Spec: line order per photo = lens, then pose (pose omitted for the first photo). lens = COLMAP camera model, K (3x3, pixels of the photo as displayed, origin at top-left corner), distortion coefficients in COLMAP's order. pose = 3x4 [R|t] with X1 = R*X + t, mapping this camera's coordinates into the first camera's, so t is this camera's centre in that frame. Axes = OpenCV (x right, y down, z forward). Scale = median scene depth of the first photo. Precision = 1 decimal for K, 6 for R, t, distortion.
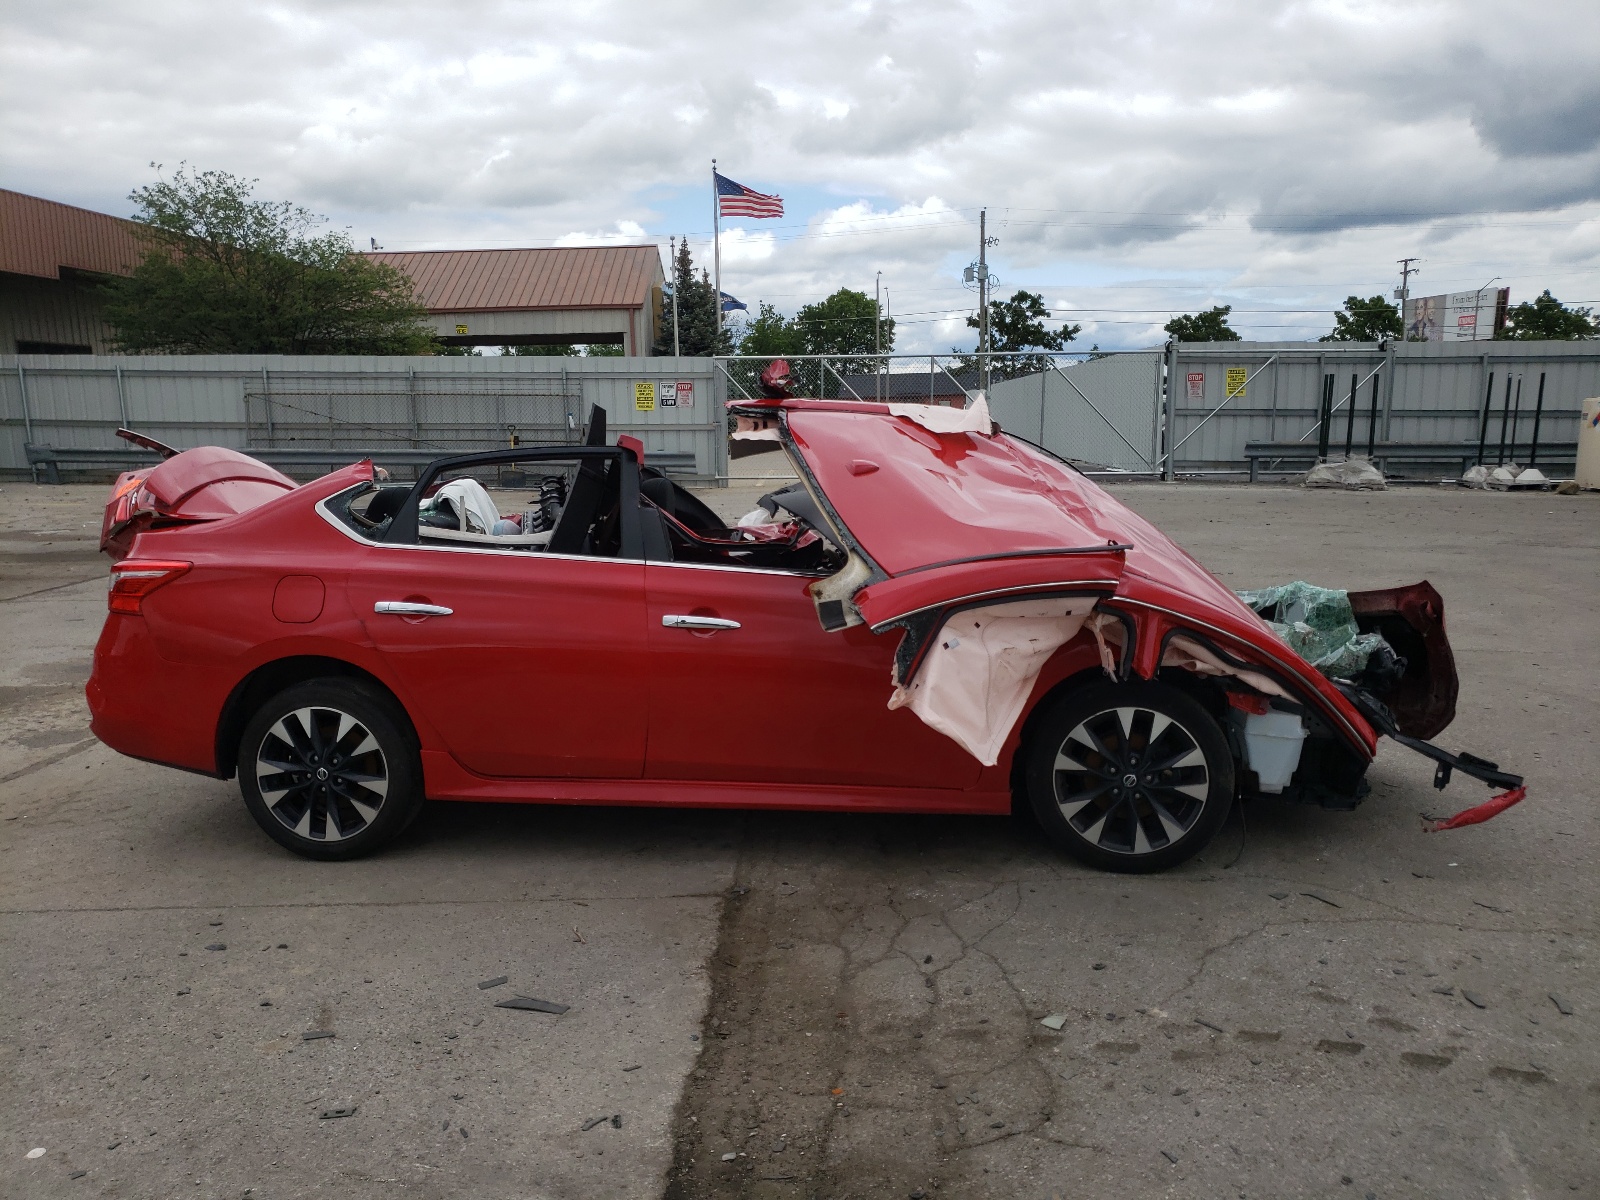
lens RADIAL K [[1315.2, 0, 800.0], [0, 1315.2, 600.0], [0, 0, 1]] dist [-0.004797, -0.000456]
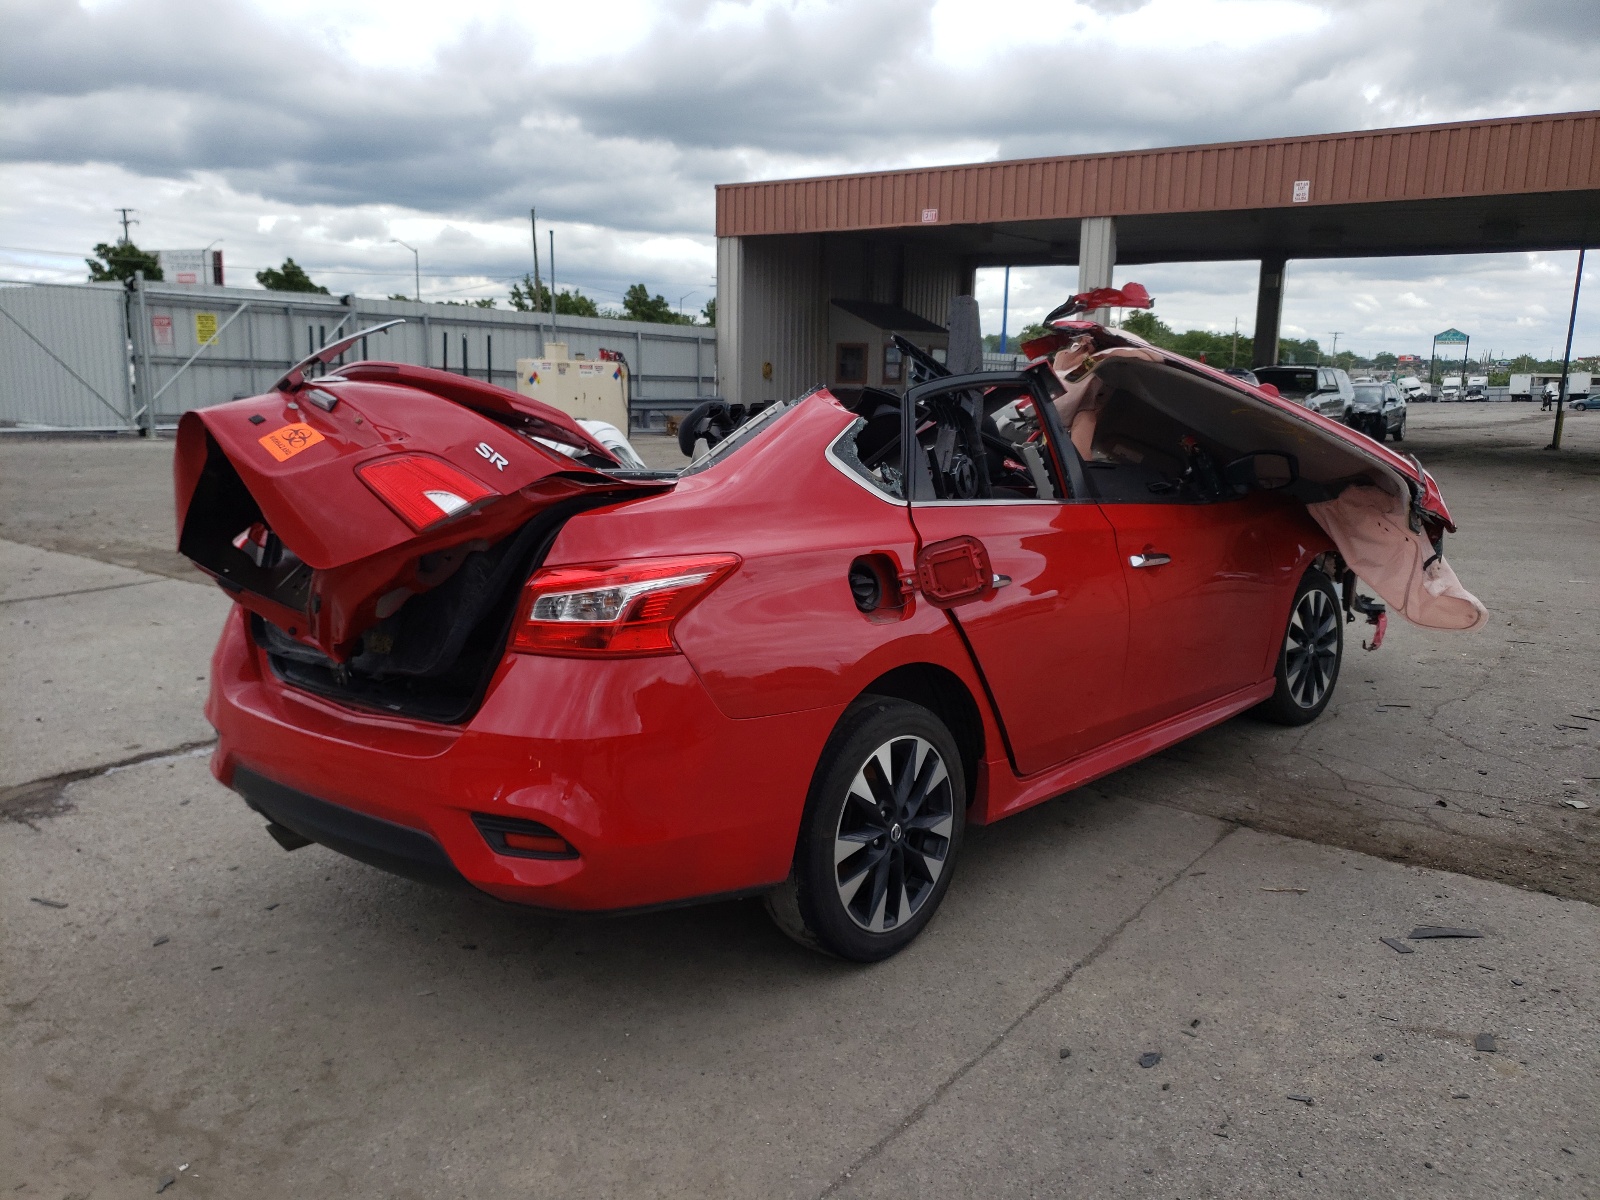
lens RADIAL K [[1315.2, 0, 800.0], [0, 1315.2, 600.0], [0, 0, 1]] dist [-0.004797, -0.000456]
pose [[0.539821, -0.116414, 0.833691, -0.382781], [0.092822, 0.992584, 0.078498, -0.019294], [-0.836647, 0.035010, 0.546623, 0.264897]]
